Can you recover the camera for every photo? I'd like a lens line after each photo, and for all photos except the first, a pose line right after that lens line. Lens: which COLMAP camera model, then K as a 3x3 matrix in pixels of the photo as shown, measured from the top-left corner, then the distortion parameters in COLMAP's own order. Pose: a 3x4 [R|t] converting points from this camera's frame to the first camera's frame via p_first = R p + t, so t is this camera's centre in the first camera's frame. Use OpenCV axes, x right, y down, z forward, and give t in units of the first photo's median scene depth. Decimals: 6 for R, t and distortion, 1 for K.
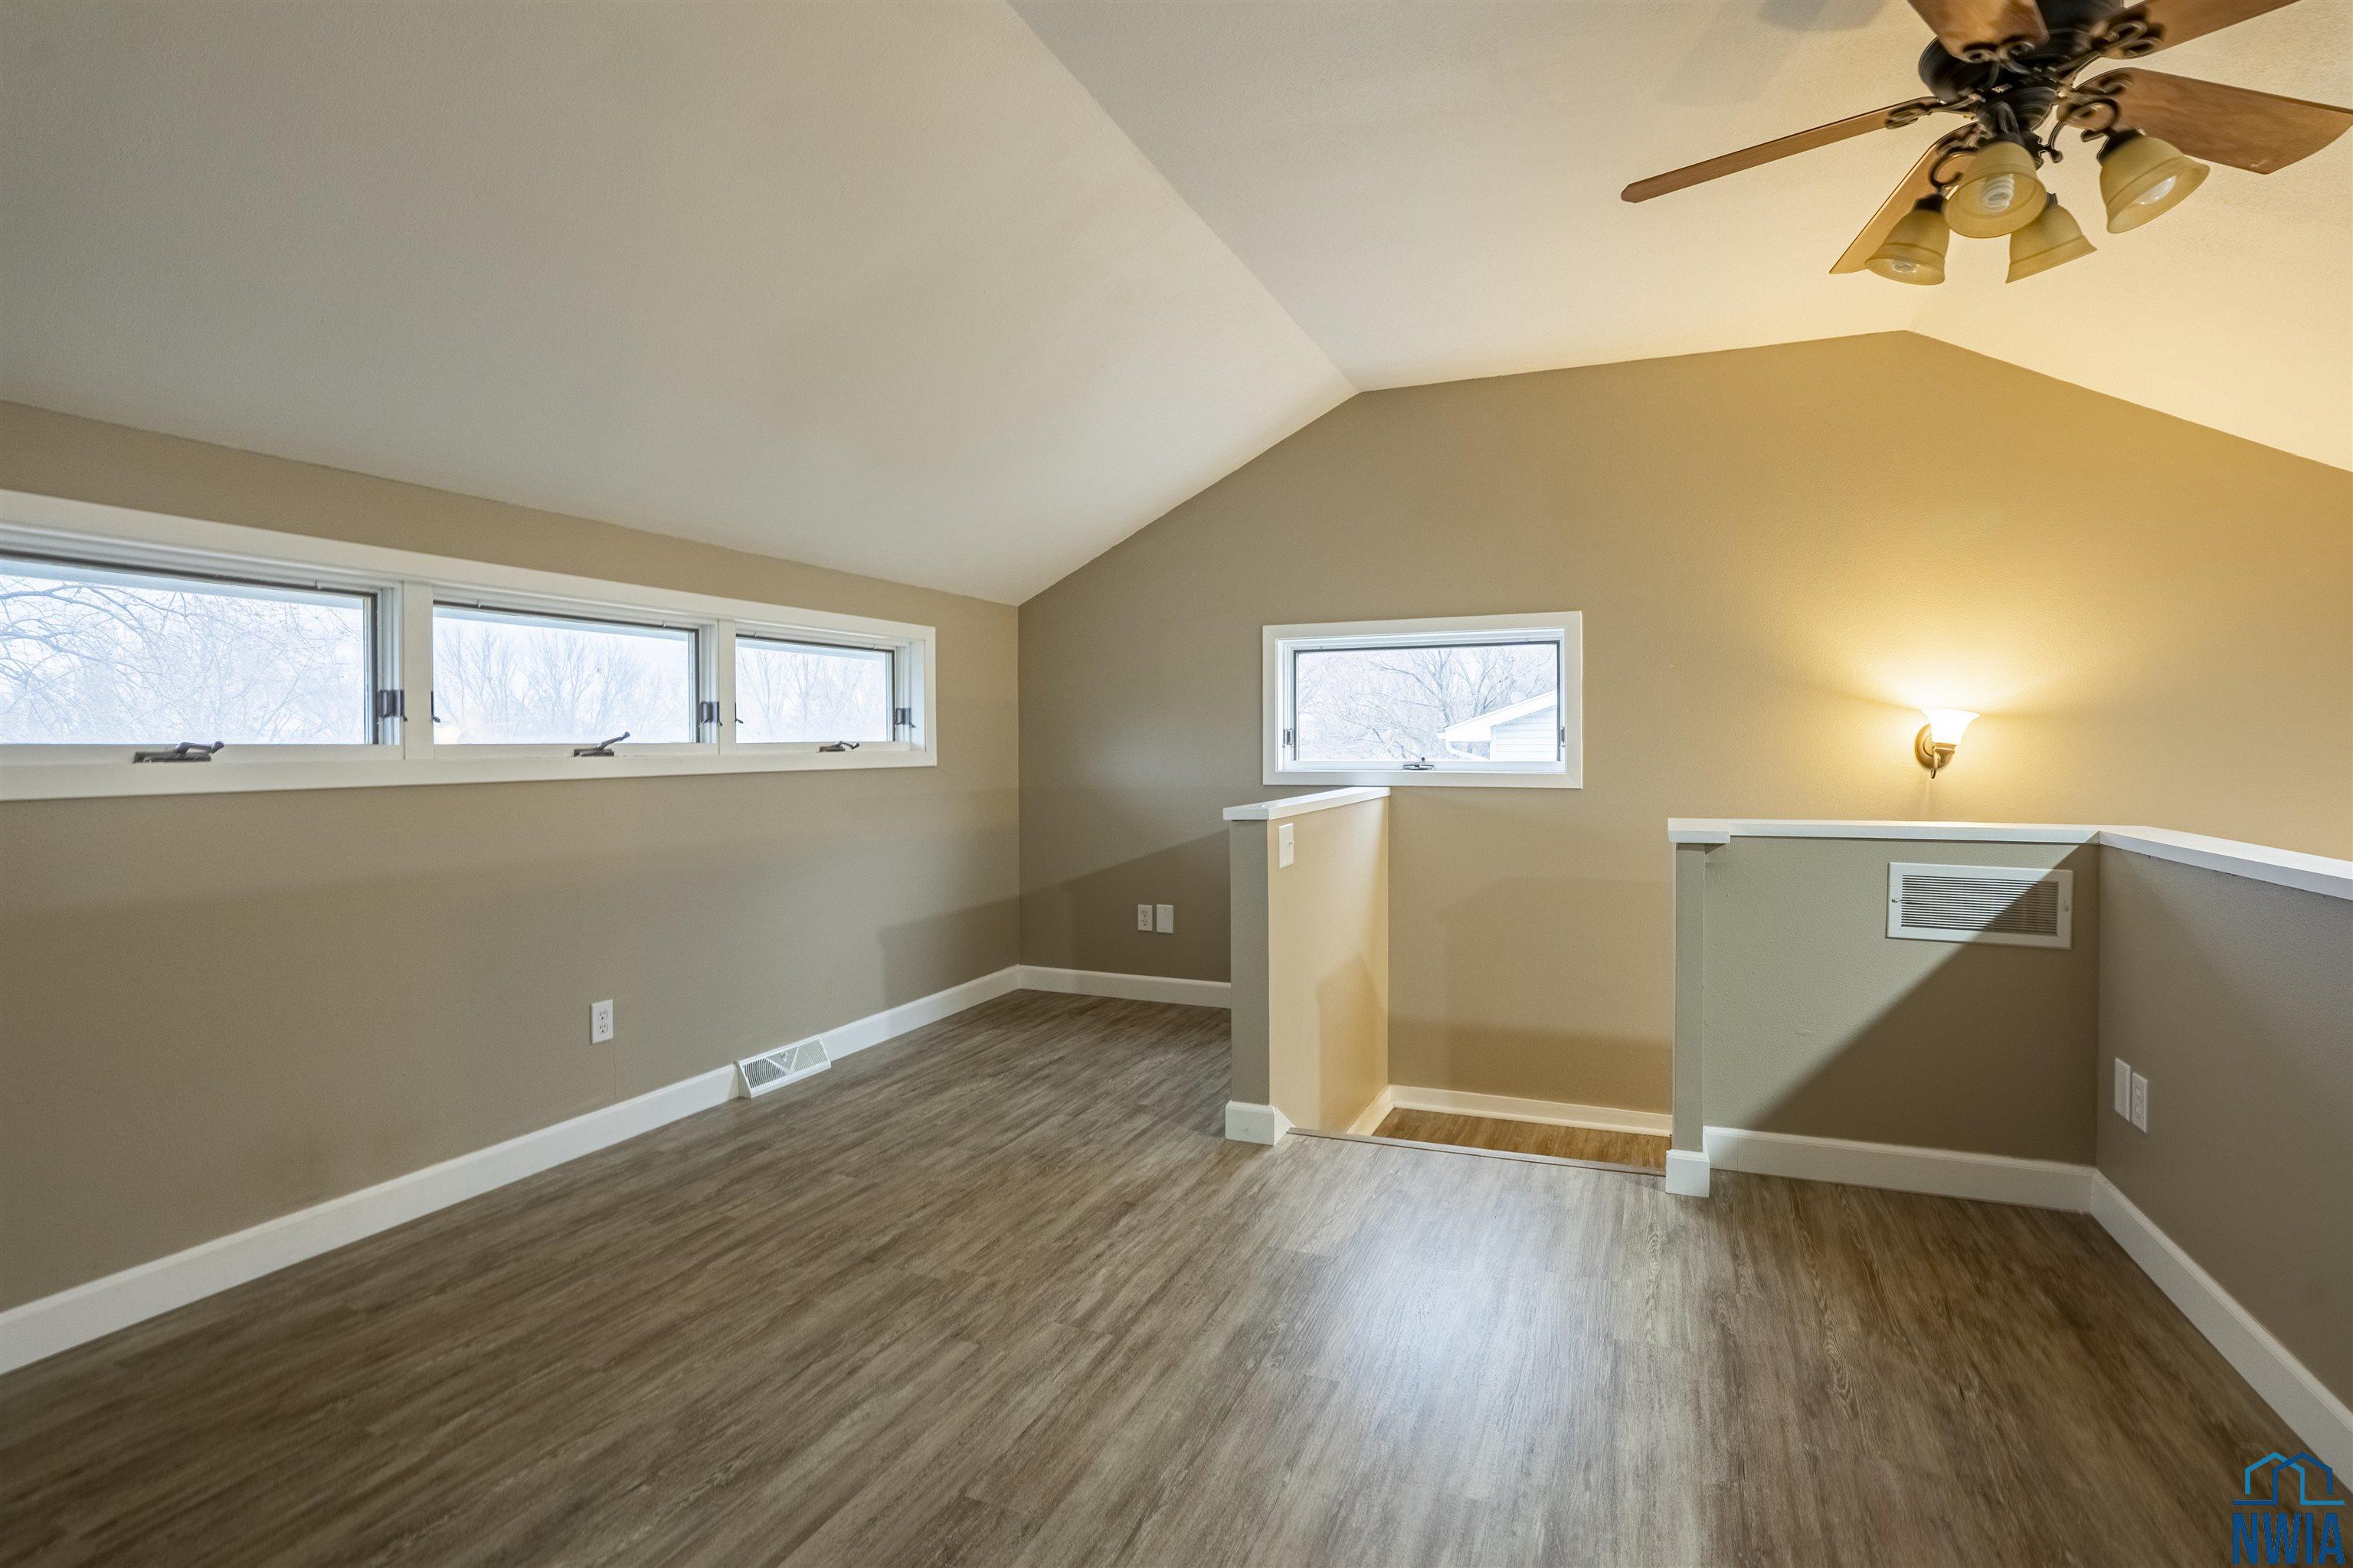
lens RADIAL K [[1144.0, 0, 1177.6], [0, 1144.0, 771.3], [0, 0, 1]] dist [0.003368, 0.001027]
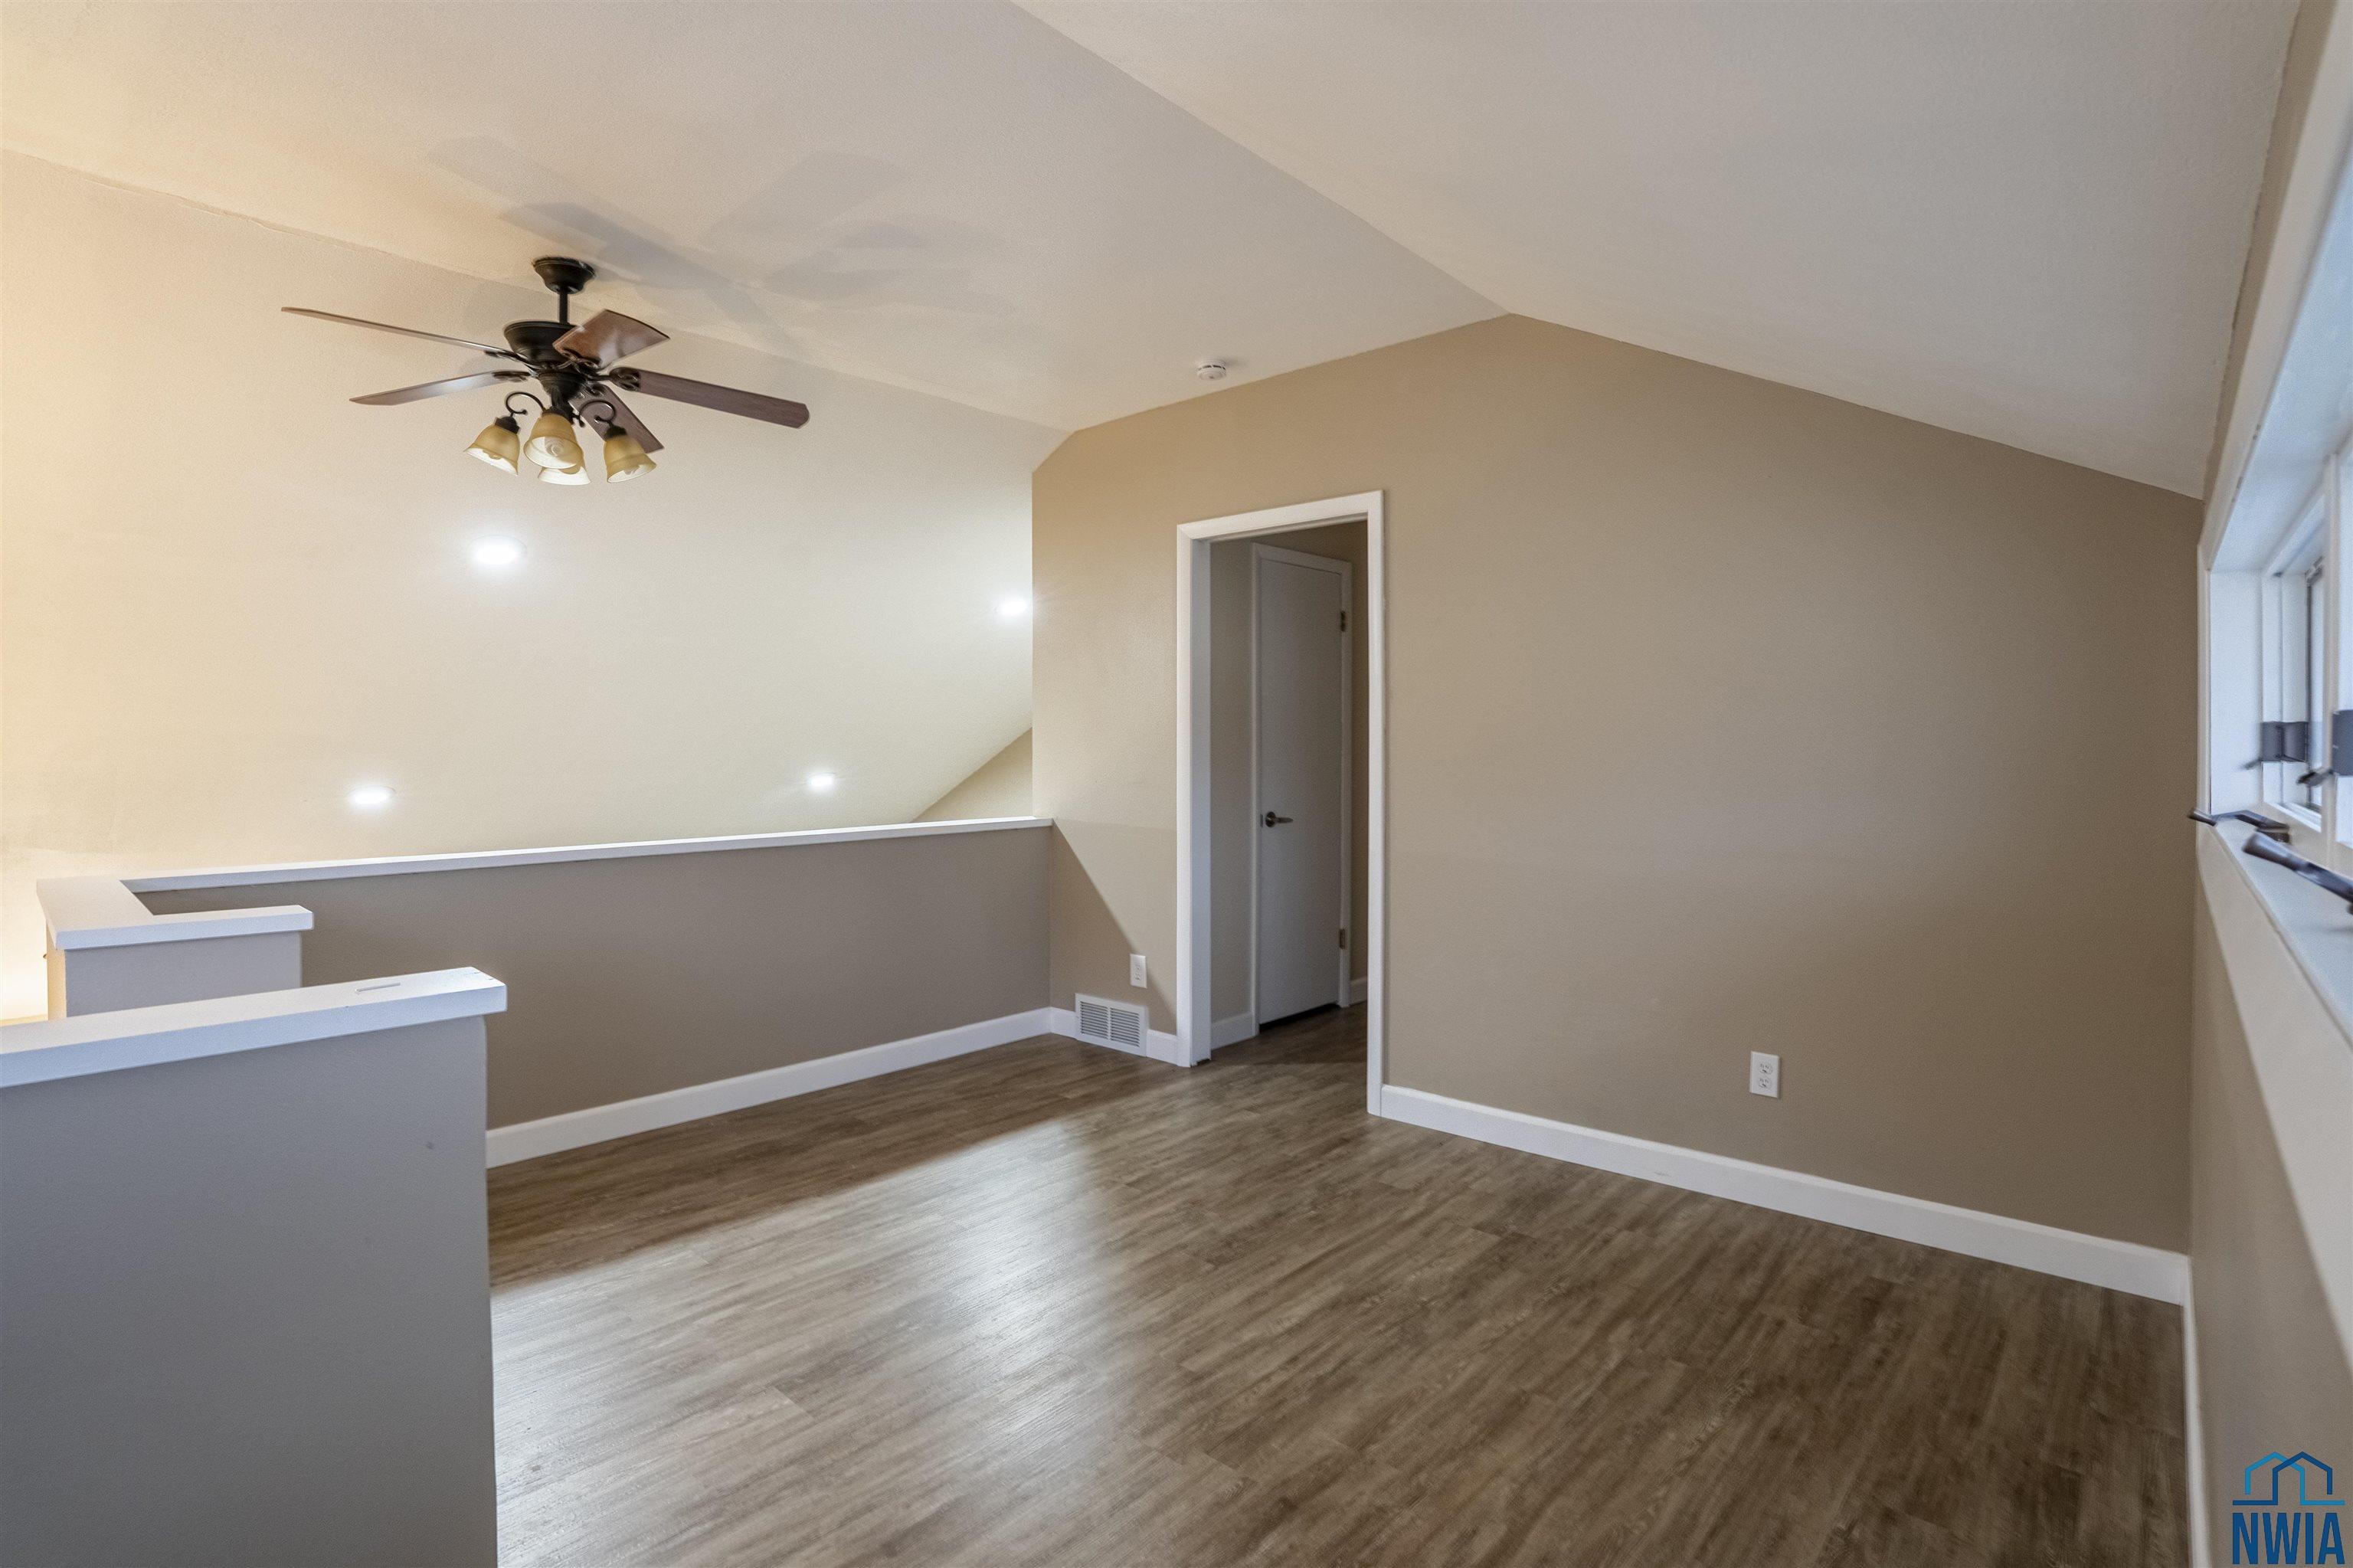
lens RADIAL K [[1144.0, 0, 1176.8], [0, 1144.0, 773.3], [0, 0, 1]] dist [0.003368, 0.001027]
pose [[-0.949386, 0.003116, 0.314095, -0.530699], [0.016903, 0.999009, 0.041180, -0.094182], [-0.313655, 0.044405, -0.948498, 2.080756]]
